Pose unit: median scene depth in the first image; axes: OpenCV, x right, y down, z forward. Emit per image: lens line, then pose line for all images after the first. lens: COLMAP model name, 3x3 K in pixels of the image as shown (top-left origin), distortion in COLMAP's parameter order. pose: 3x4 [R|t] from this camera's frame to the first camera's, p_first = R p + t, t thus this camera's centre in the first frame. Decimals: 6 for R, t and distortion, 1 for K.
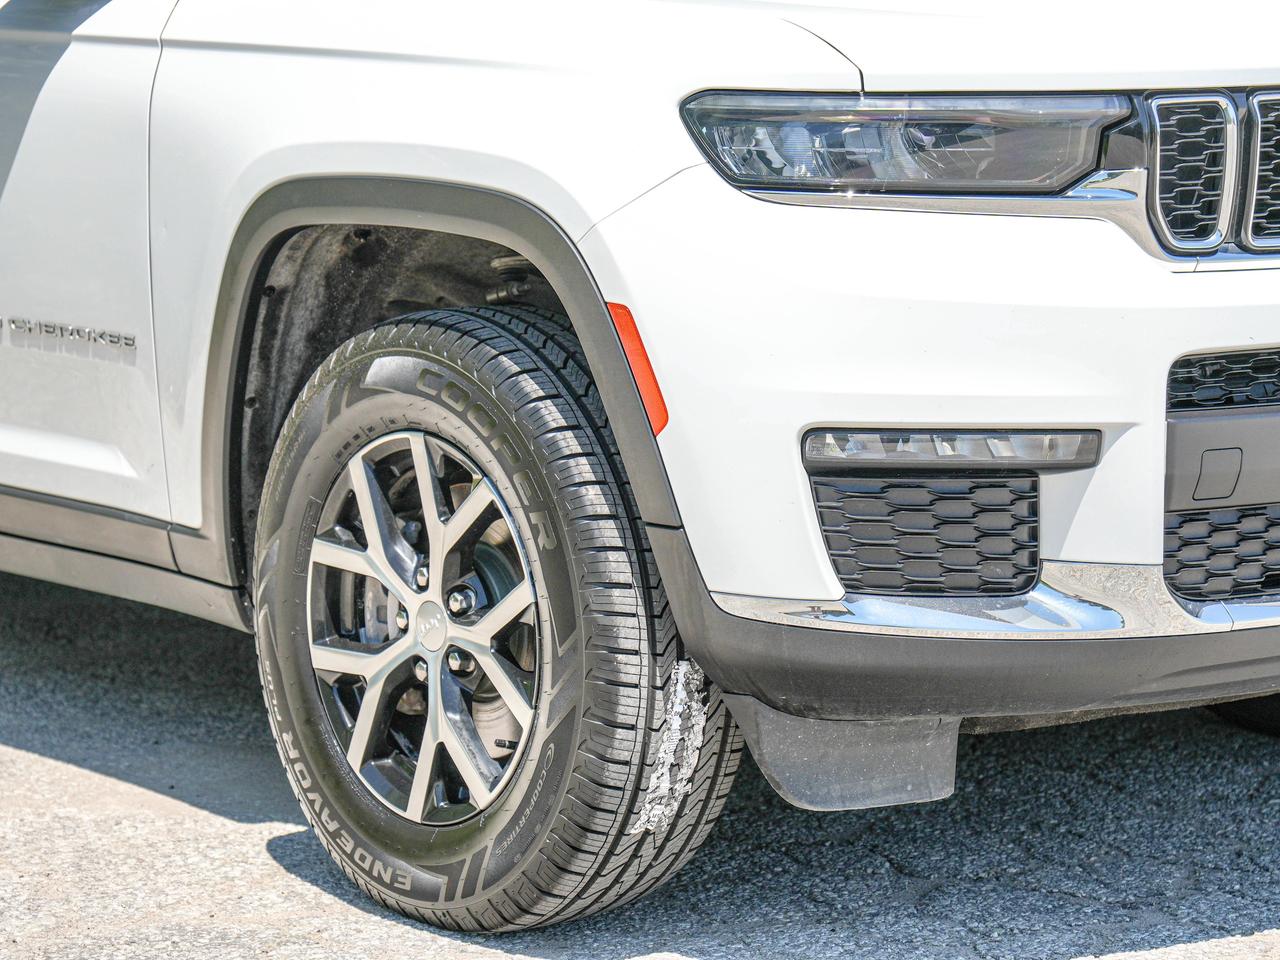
lens RADIAL K [[3185.9, 0, 640.0], [0, 3185.9, 480.0], [0, 0, 1]] dist [0.485150, 0.447475]
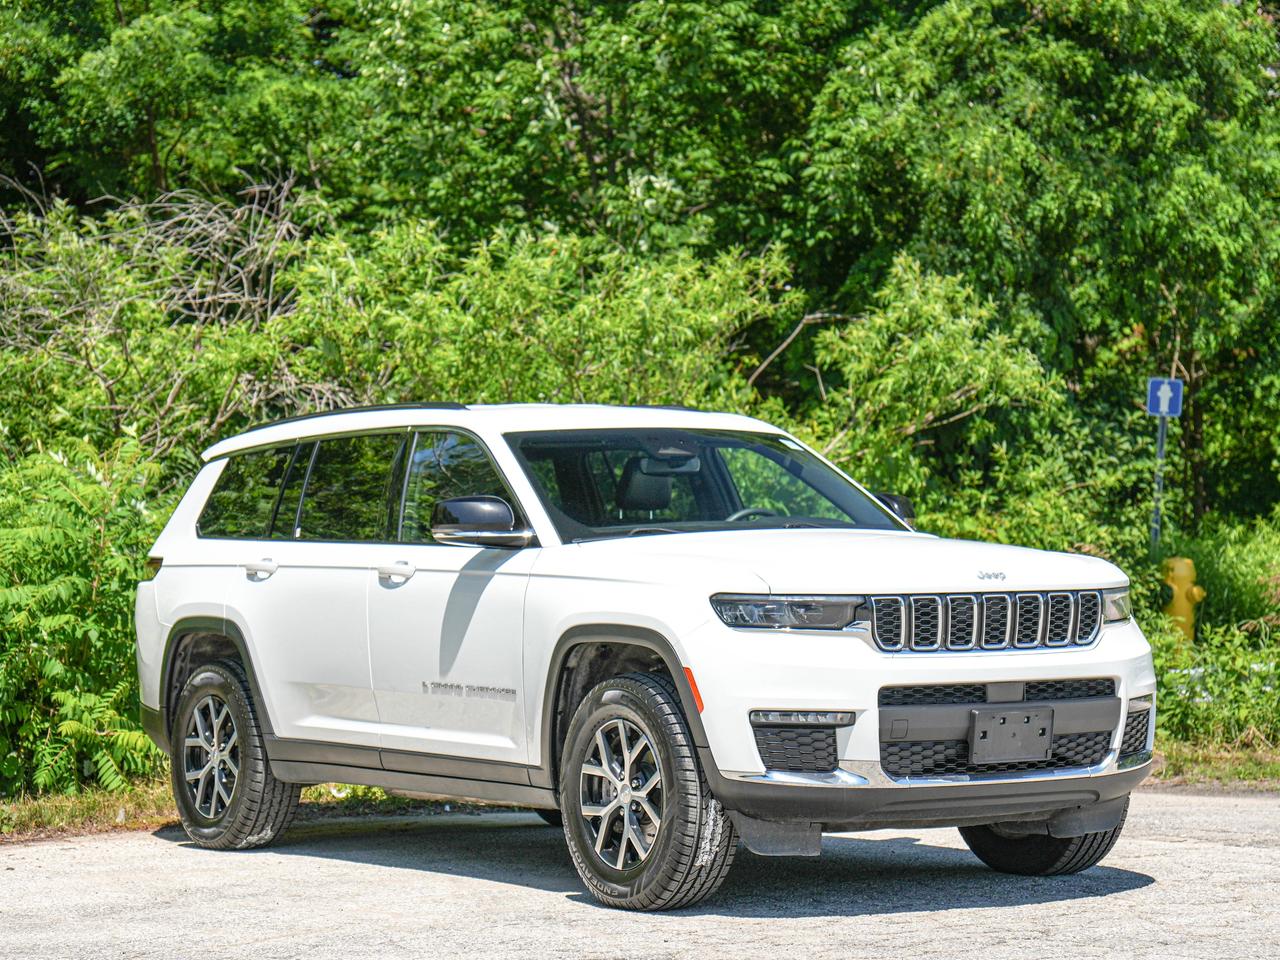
lens RADIAL K [[3185.9, 0, 640.0], [0, 3185.9, 480.0], [0, 0, 1]] dist [0.485150, 0.447475]
pose [[0.994651, -0.008093, -0.102971, 0.231894], [-0.006999, 0.989353, -0.145365, 0.182249], [0.103051, 0.145308, 0.984005, -1.719433]]
